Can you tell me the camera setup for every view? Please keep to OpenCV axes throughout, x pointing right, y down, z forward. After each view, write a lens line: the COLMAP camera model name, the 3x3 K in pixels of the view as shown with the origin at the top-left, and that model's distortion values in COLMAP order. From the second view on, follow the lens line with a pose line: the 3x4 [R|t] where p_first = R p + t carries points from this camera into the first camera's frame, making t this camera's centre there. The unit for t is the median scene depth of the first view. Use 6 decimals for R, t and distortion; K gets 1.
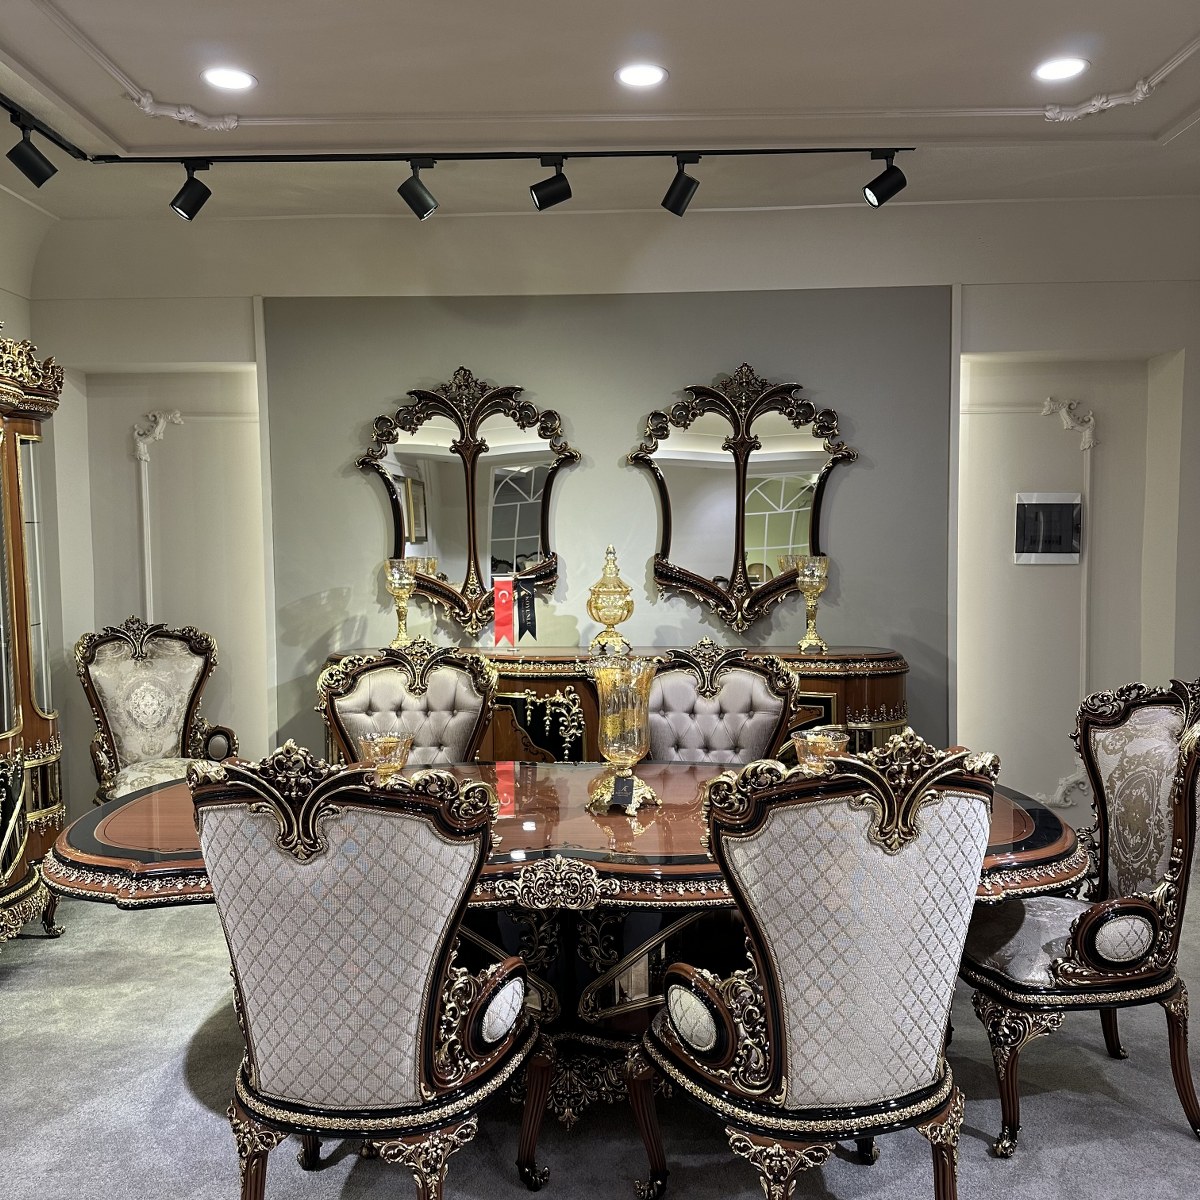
lens RADIAL K [[1103.4, 0, 604.2], [0, 1103.4, 602.2], [0, 0, 1]] dist [0.158967, -0.306260]
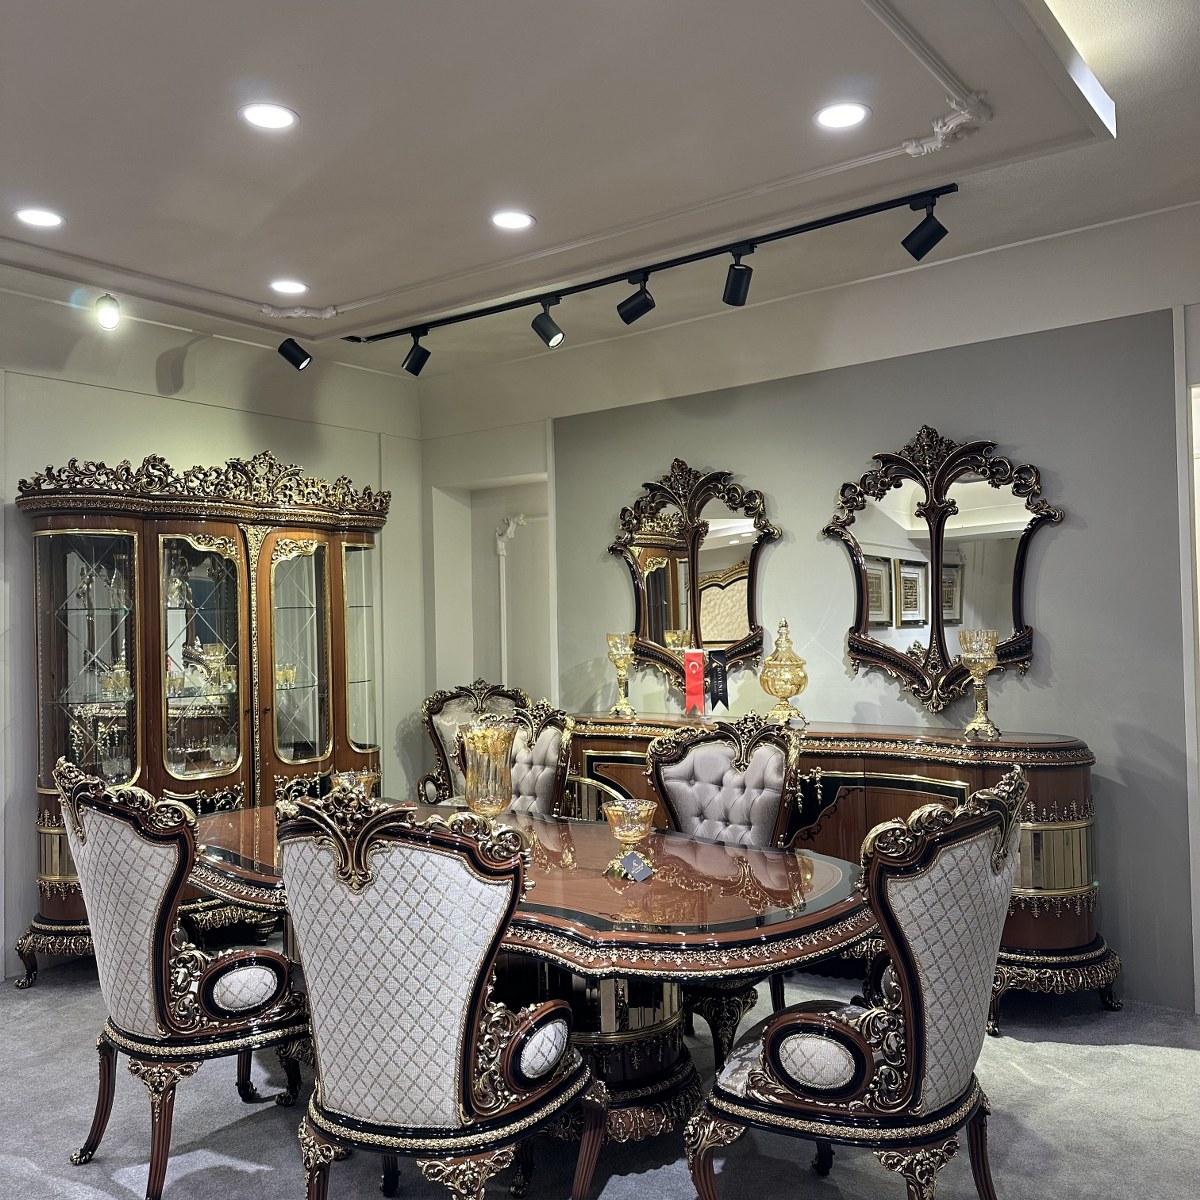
lens RADIAL K [[1101.4, 0, 610.7], [0, 1101.4, 596.0], [0, 0, 1]] dist [0.184903, -0.397092]
pose [[0.802038, -0.020035, -0.596937, 0.468701], [-0.022631, 0.997700, -0.063893, -0.004033], [0.596844, 0.064754, 0.799740, 0.091178]]
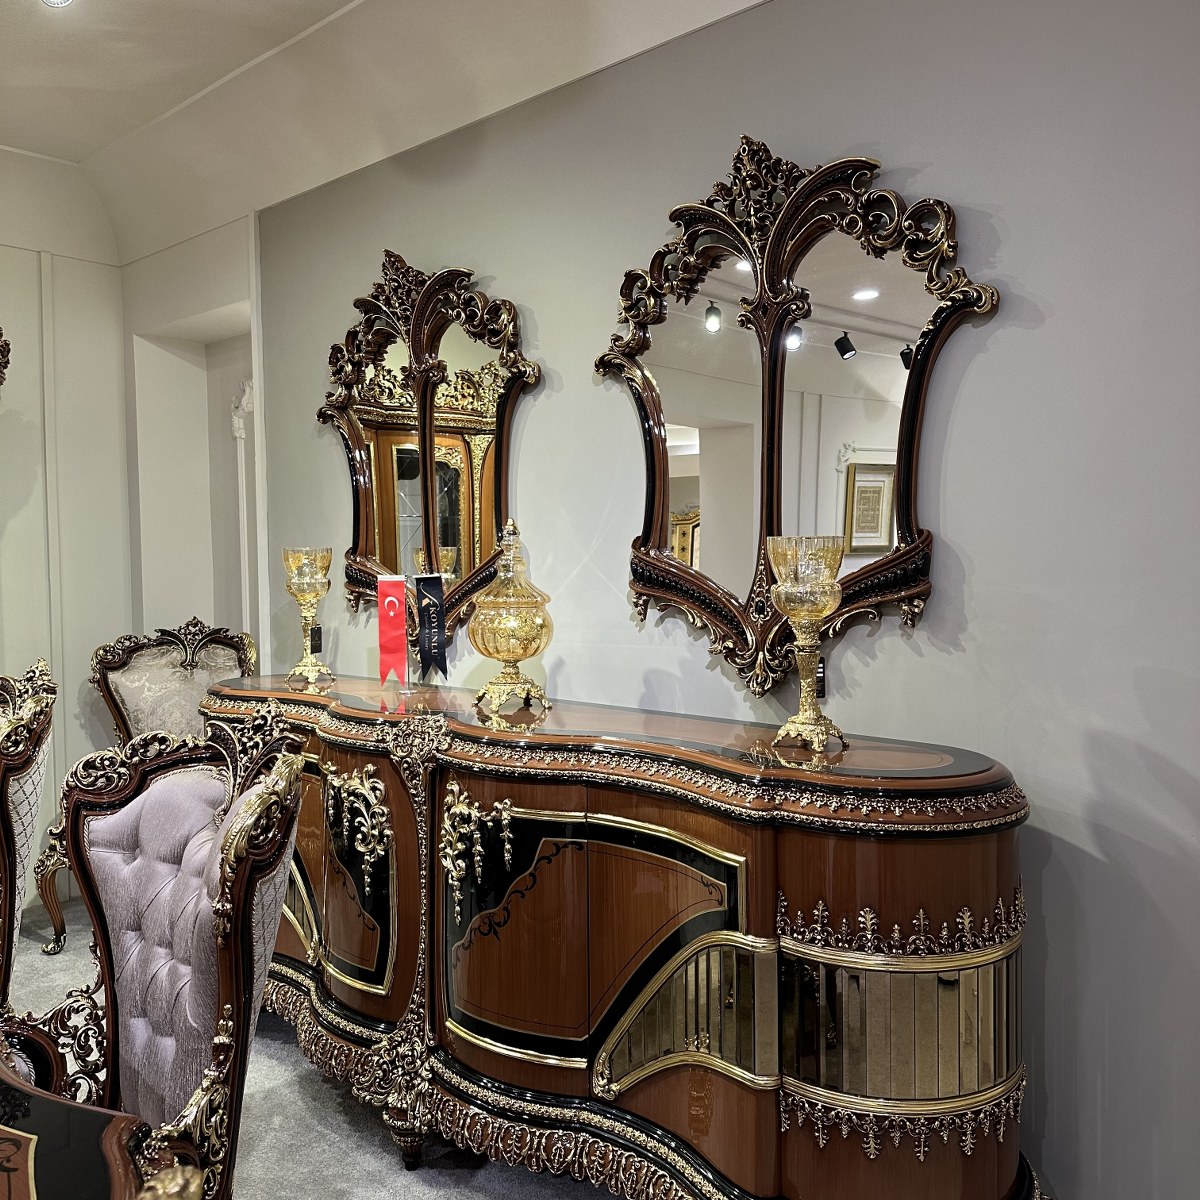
lens RADIAL K [[1103.4, 0, 604.2], [0, 1103.4, 602.2], [0, 0, 1]] dist [0.158967, -0.306260]
pose [[0.757038, 0.026739, -0.652824, 0.397683], [-0.034232, 0.999413, 0.001238, -0.011885], [0.652474, 0.021410, 0.757509, 0.585782]]
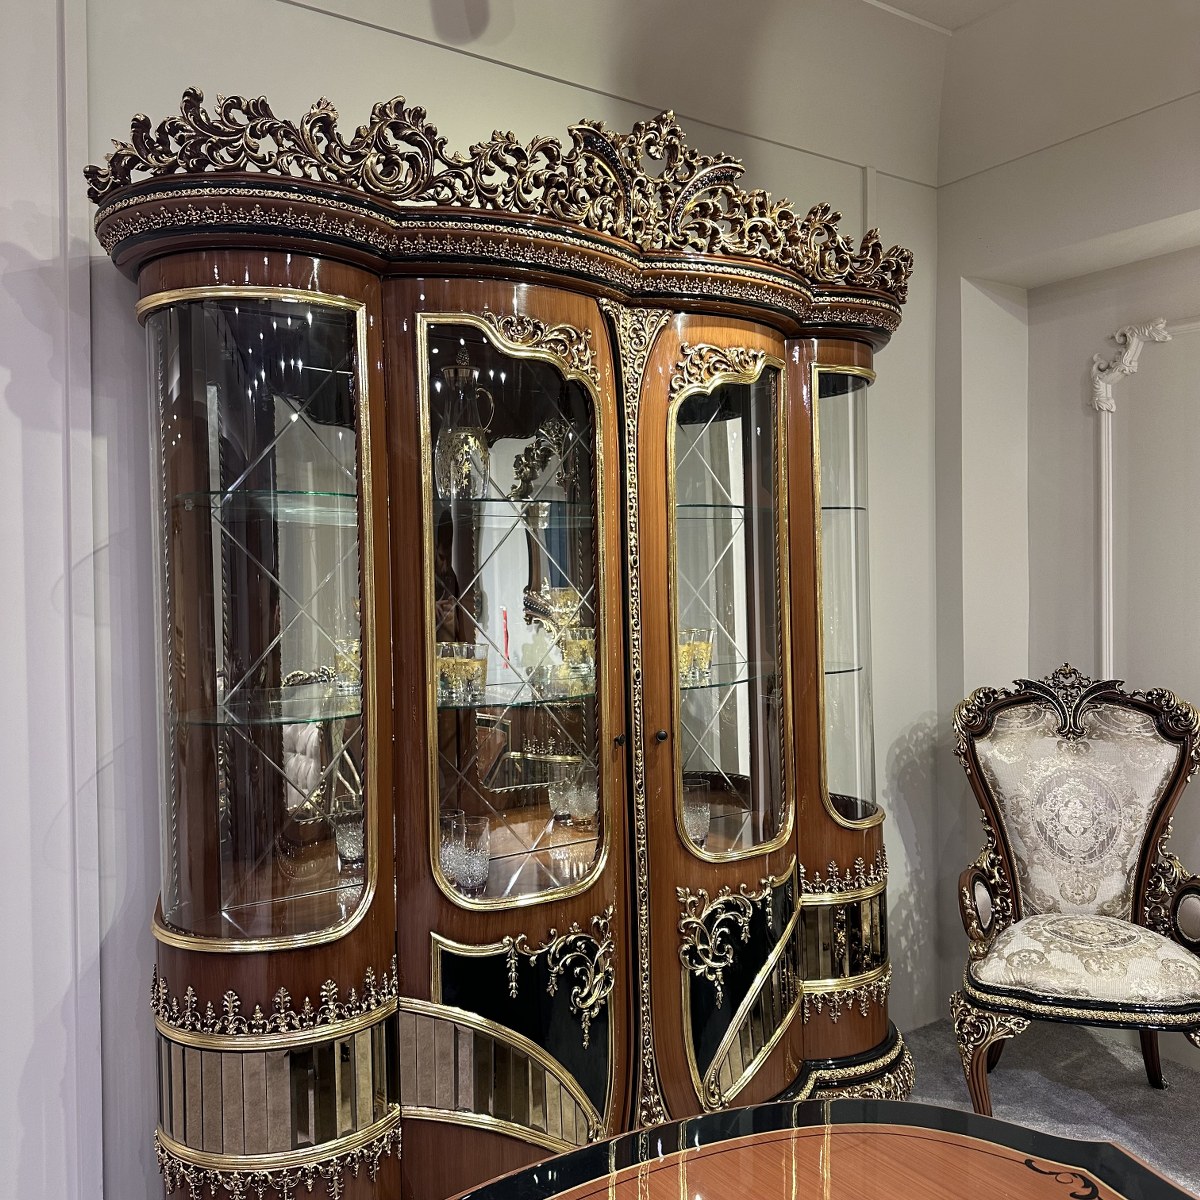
lens RADIAL K [[1103.4, 0, 604.2], [0, 1103.4, 602.2], [0, 0, 1]] dist [0.158967, -0.306260]
pose [[0.574363, 0.019012, -0.818380, -0.068551], [-0.039832, 0.999195, -0.004743, -0.008954], [0.817631, 0.035322, 0.574658, 0.468088]]
